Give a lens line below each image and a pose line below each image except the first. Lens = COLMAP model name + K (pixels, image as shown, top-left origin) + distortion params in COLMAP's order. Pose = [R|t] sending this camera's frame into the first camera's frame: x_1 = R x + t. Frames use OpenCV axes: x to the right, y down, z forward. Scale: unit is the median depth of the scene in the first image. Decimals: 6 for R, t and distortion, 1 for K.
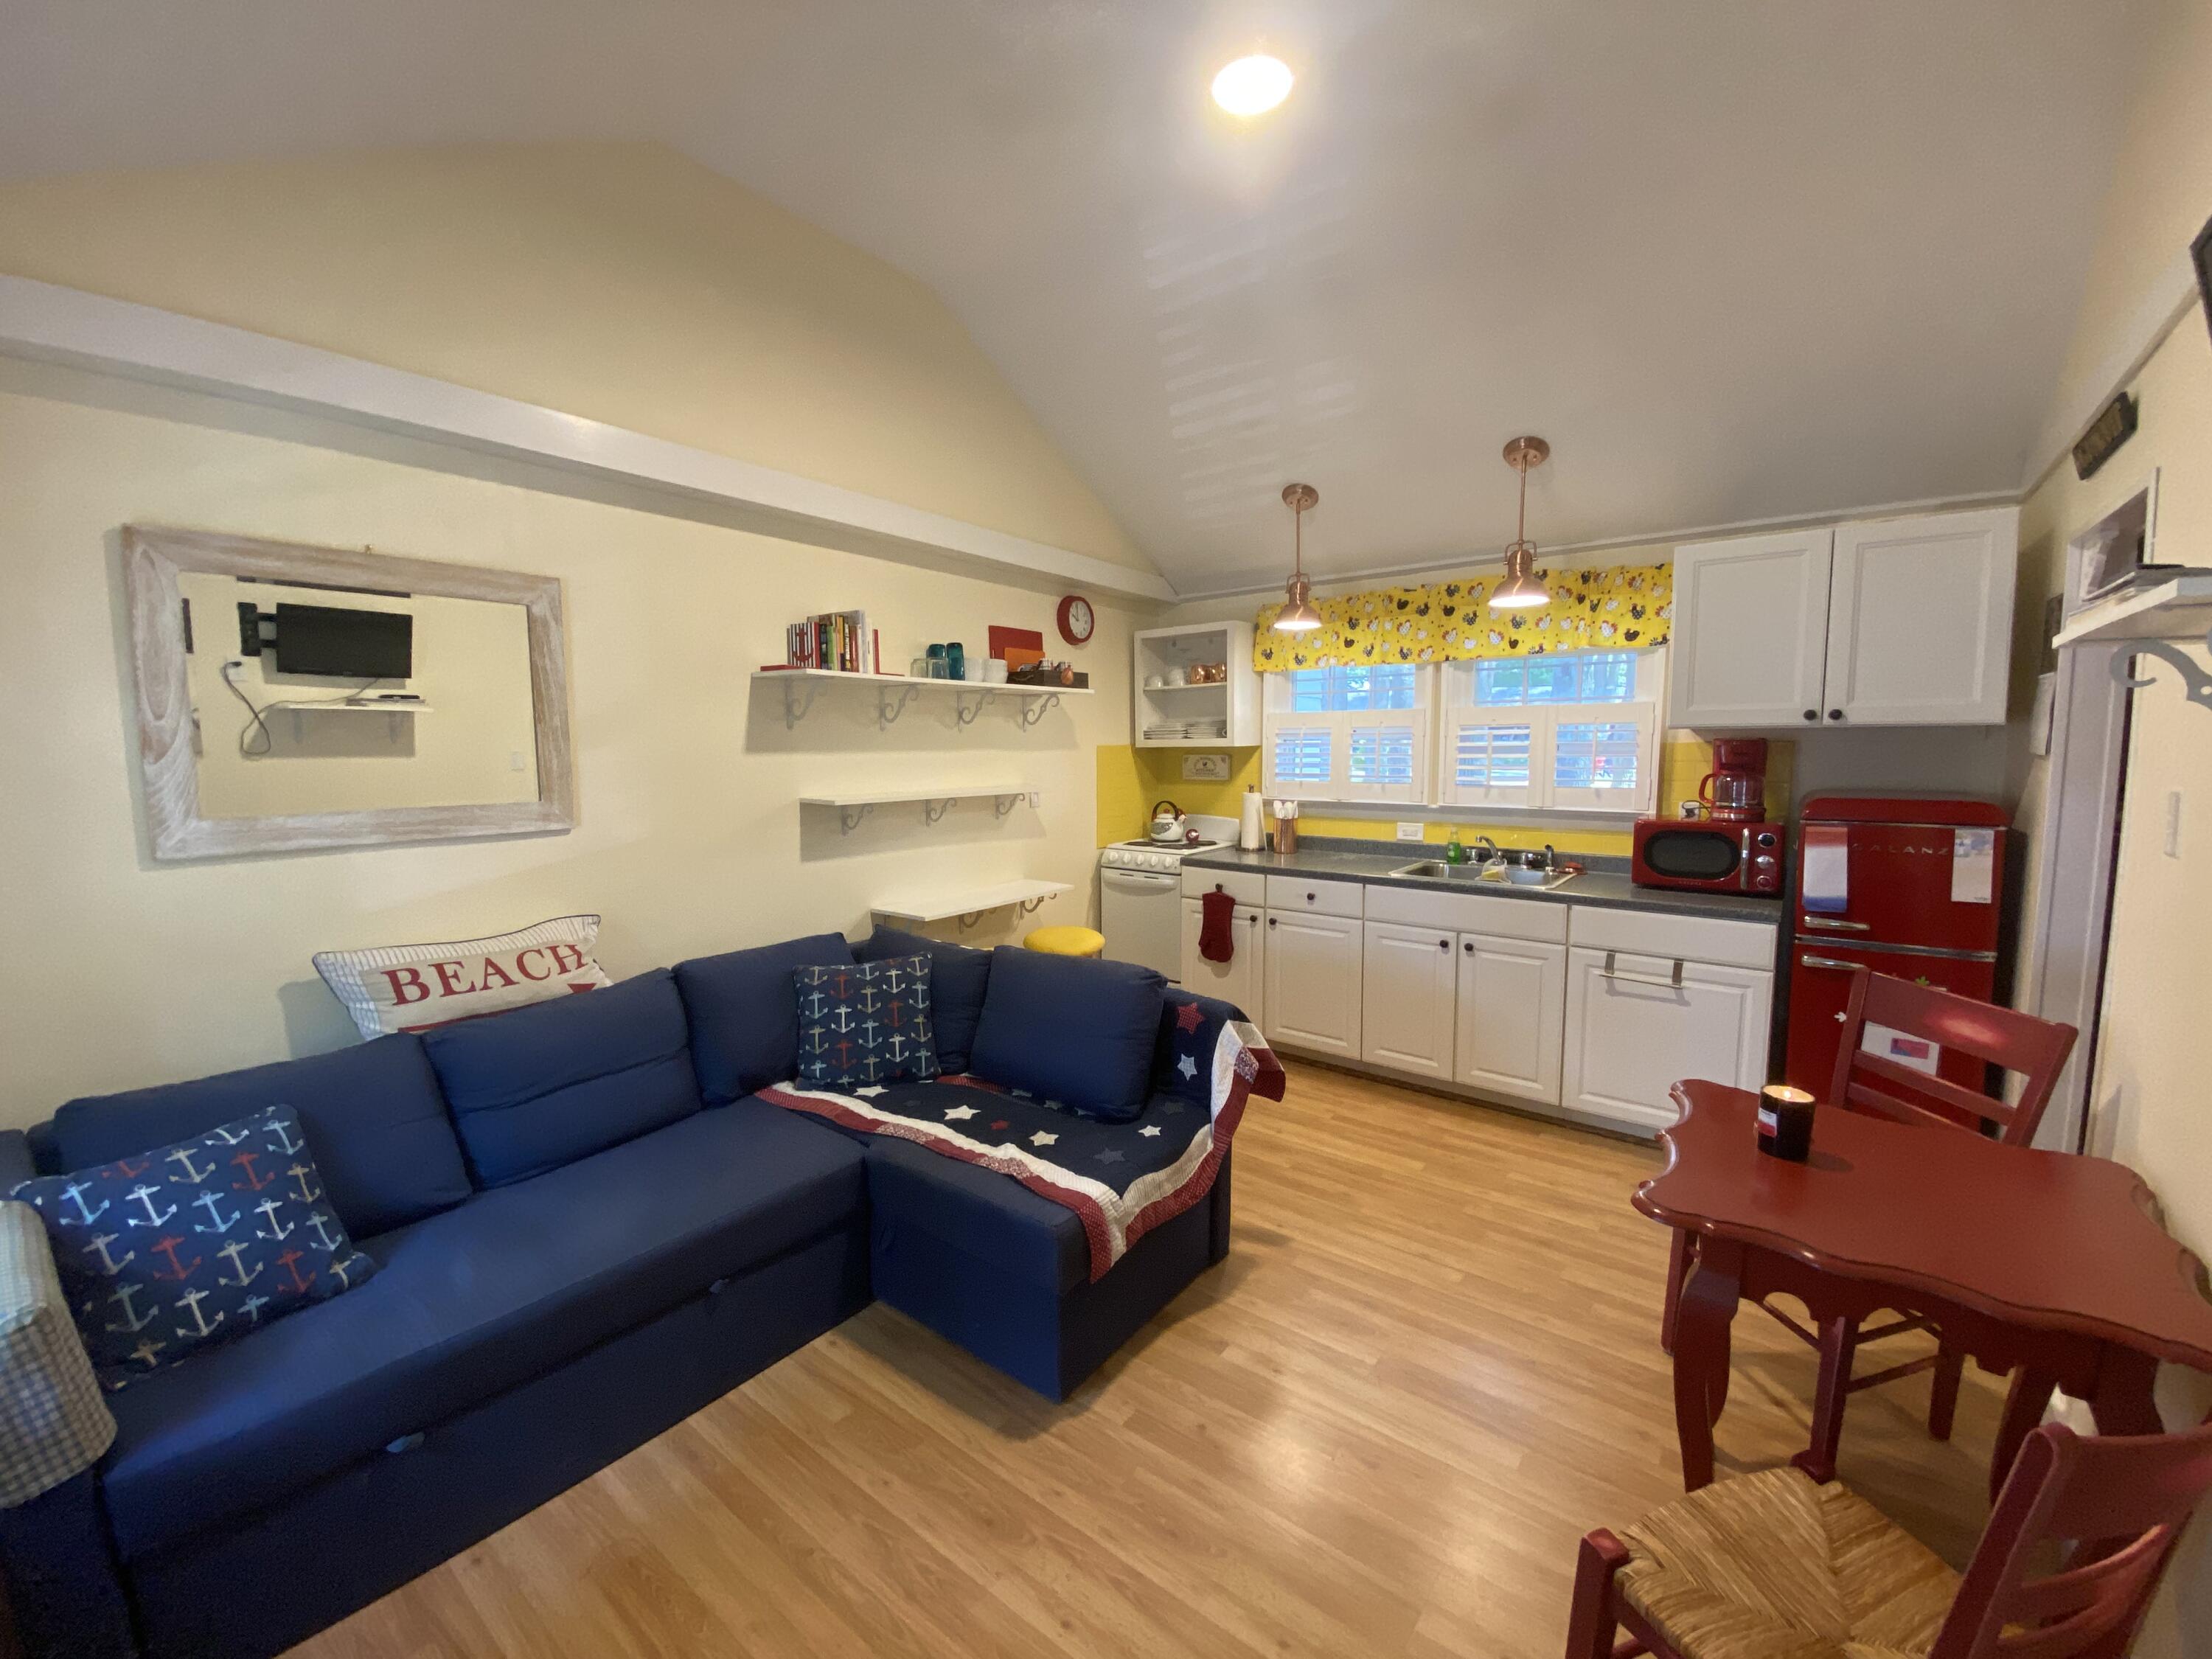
lens RADIAL K [[889.8, 0, 1097.6], [0, 889.8, 825.3], [0, 0, 1]] dist [0.047139, -0.037413]
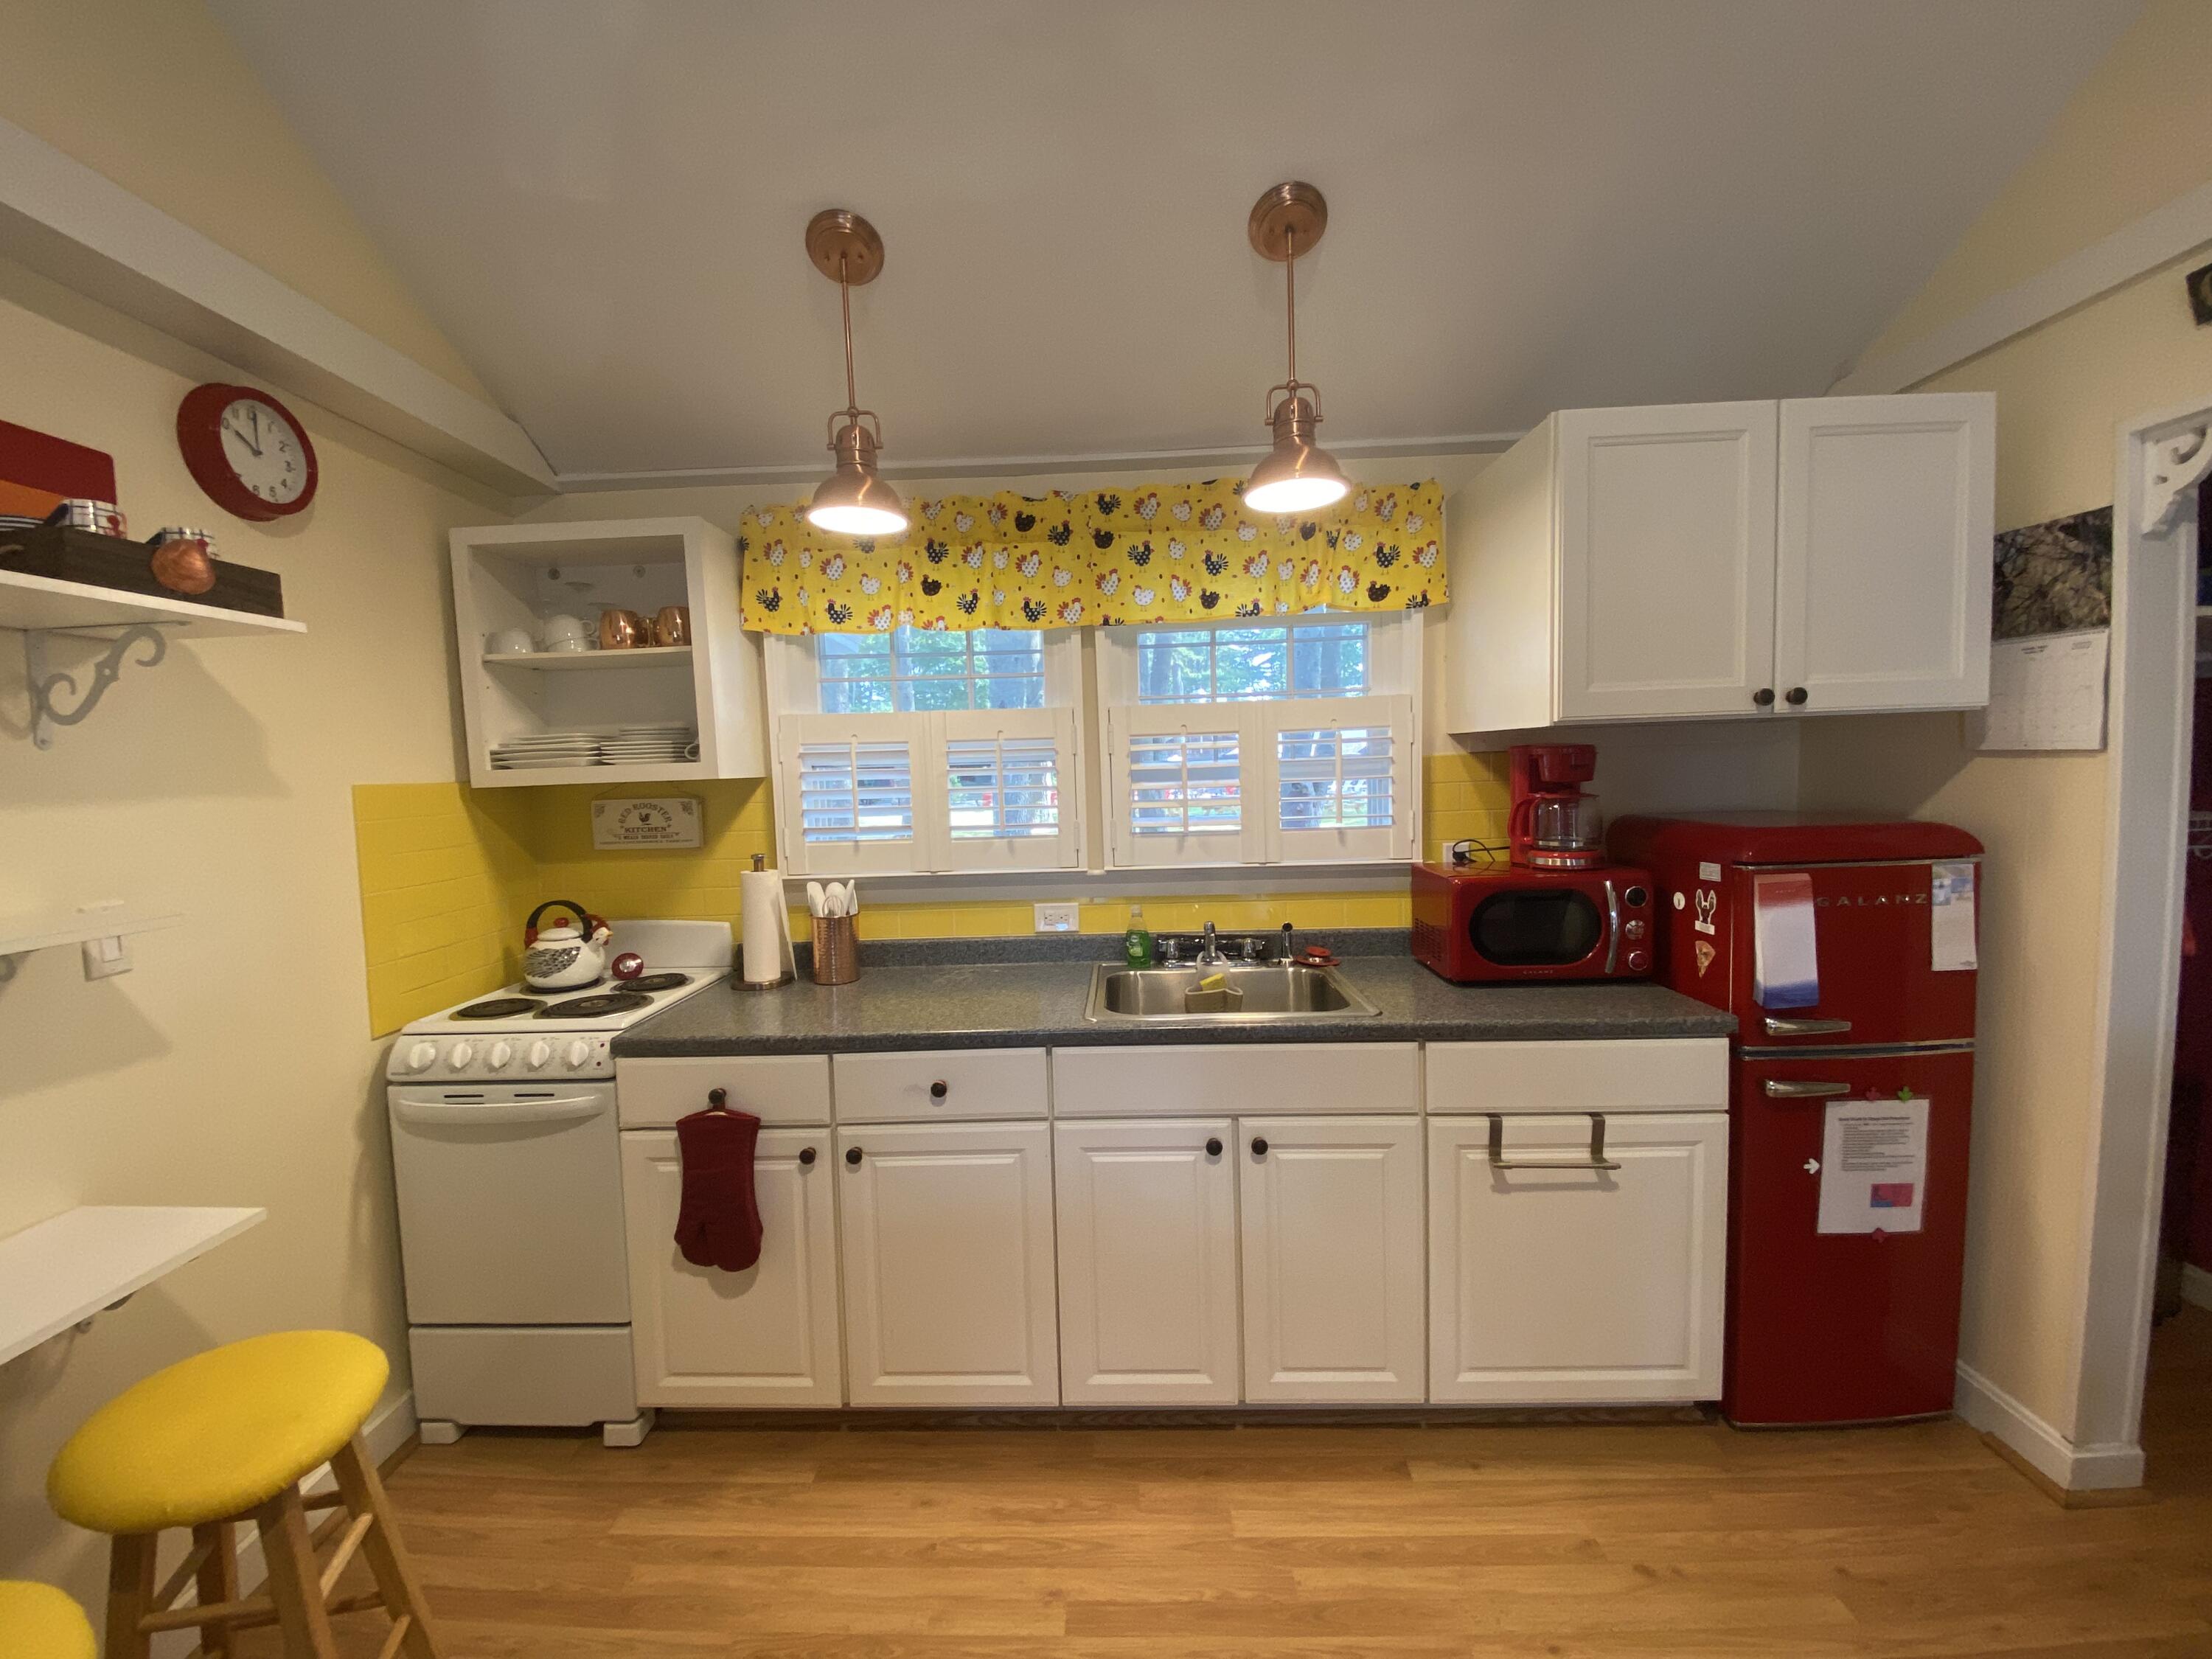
lens RADIAL K [[889.8, 0, 1097.6], [0, 889.8, 825.3], [0, 0, 1]] dist [0.047139, -0.037413]
pose [[0.807297, -0.054259, 0.587646, 0.034320], [0.080999, 0.996528, -0.019264, -0.040682], [-0.584560, 0.063151, 0.808889, 0.525575]]
